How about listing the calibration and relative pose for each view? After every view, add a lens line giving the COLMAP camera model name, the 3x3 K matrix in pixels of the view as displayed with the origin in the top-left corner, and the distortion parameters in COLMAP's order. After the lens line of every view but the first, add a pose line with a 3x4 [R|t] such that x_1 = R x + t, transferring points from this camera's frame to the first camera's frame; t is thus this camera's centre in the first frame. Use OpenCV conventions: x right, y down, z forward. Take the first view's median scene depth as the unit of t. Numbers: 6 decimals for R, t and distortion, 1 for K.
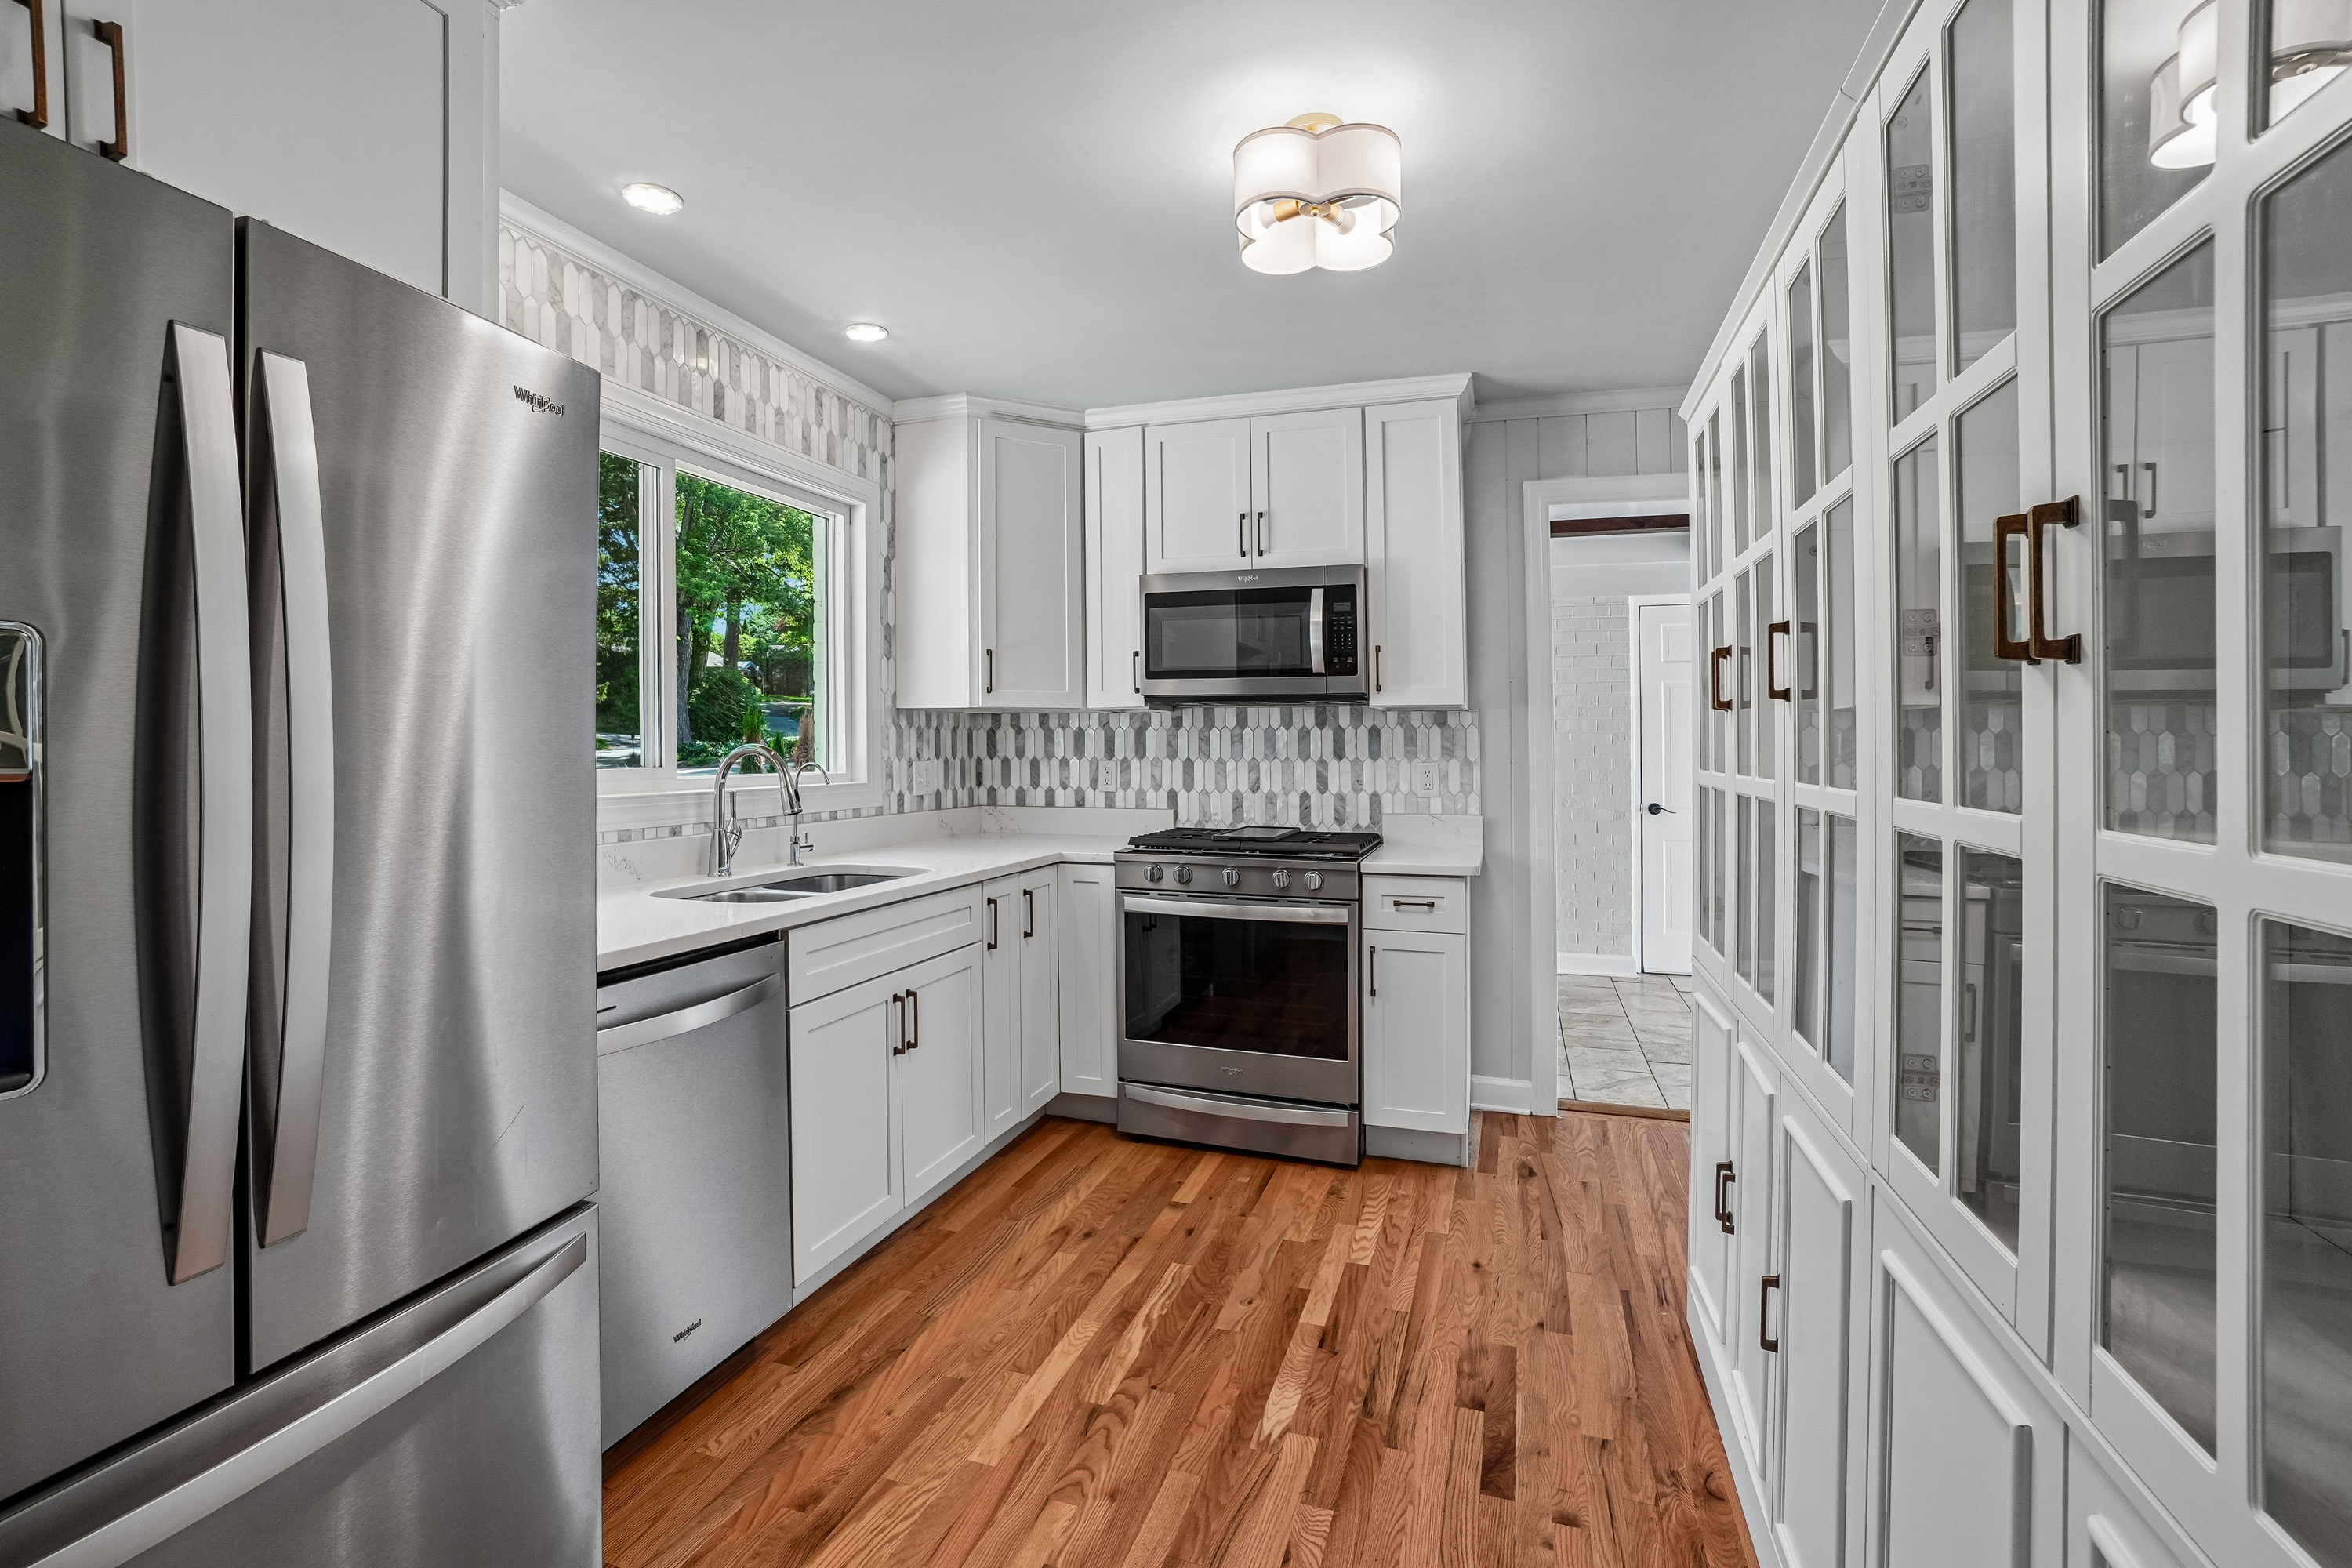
lens RADIAL K [[1046.1, 0, 1163.6], [0, 1046.1, 748.1], [0, 0, 1]] dist [-0.039817, -0.000300]
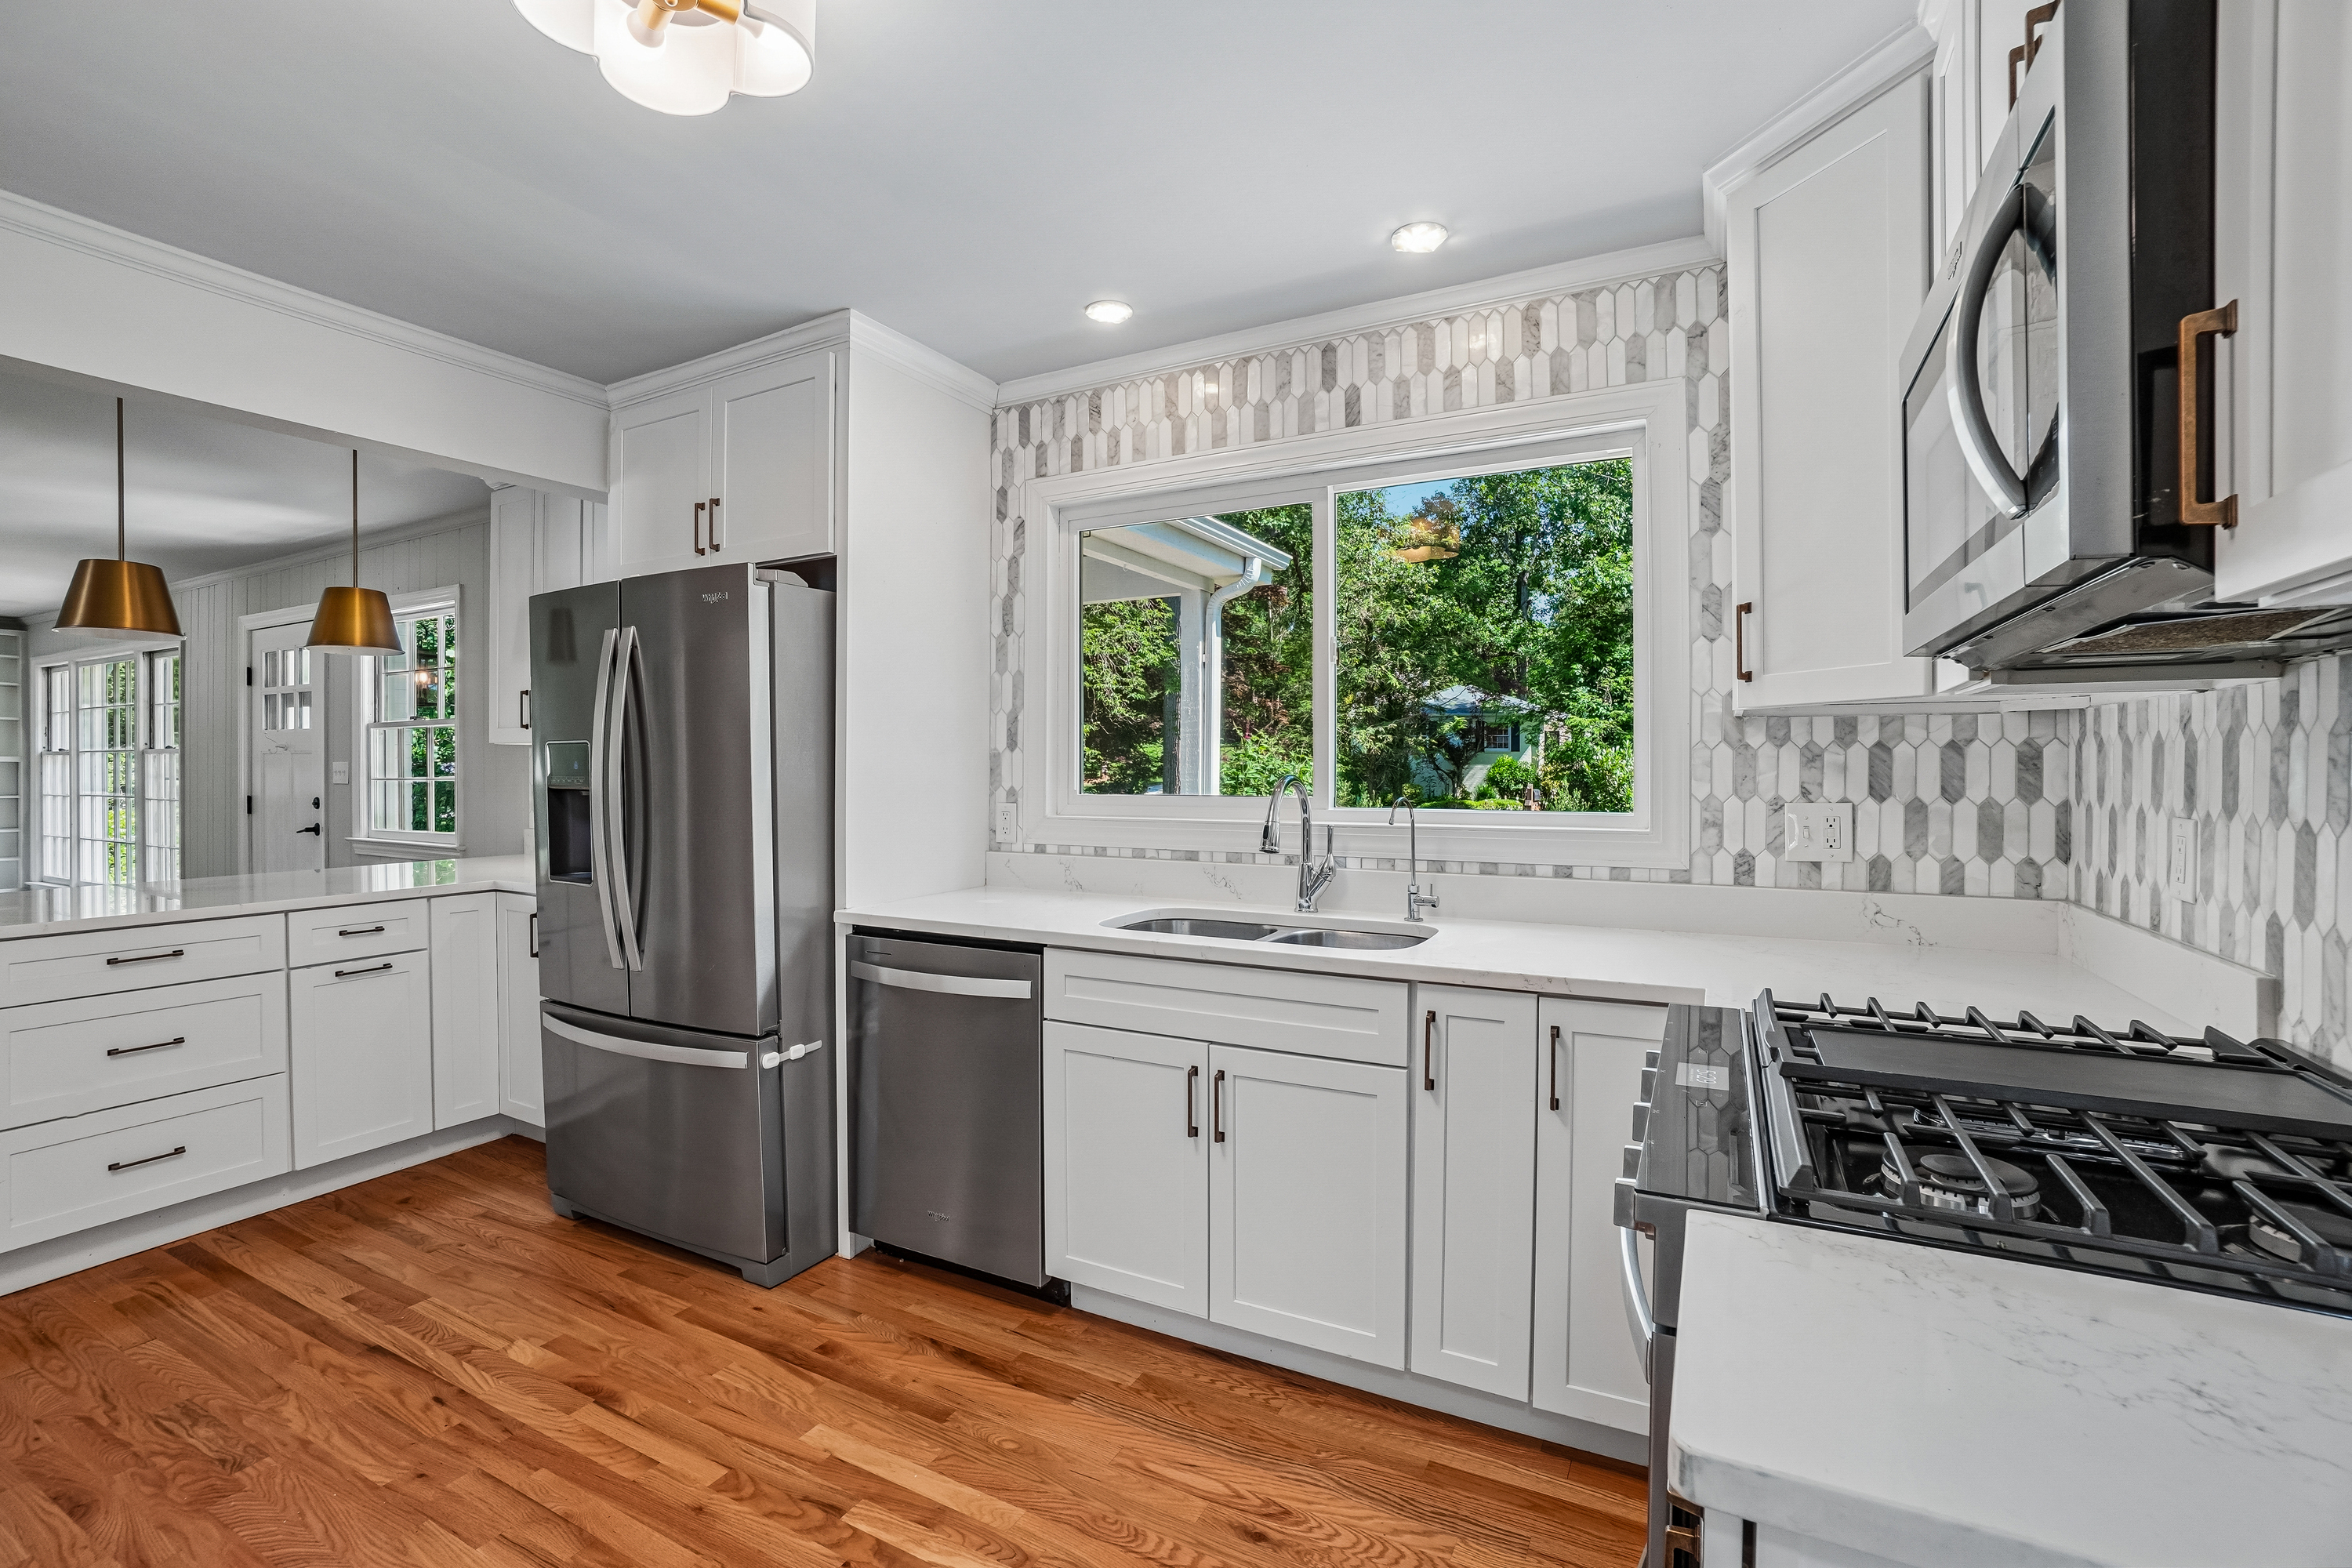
lens RADIAL K [[1046.1, 0, 1171.1], [0, 1046.1, 788.5], [0, 0, 1]] dist [-0.039817, -0.000300]
pose [[-0.162104, 0.018449, -0.986601, 0.422596], [0.001375, 0.999828, 0.018470, -0.007293], [0.986773, 0.001637, -0.162101, 0.792817]]
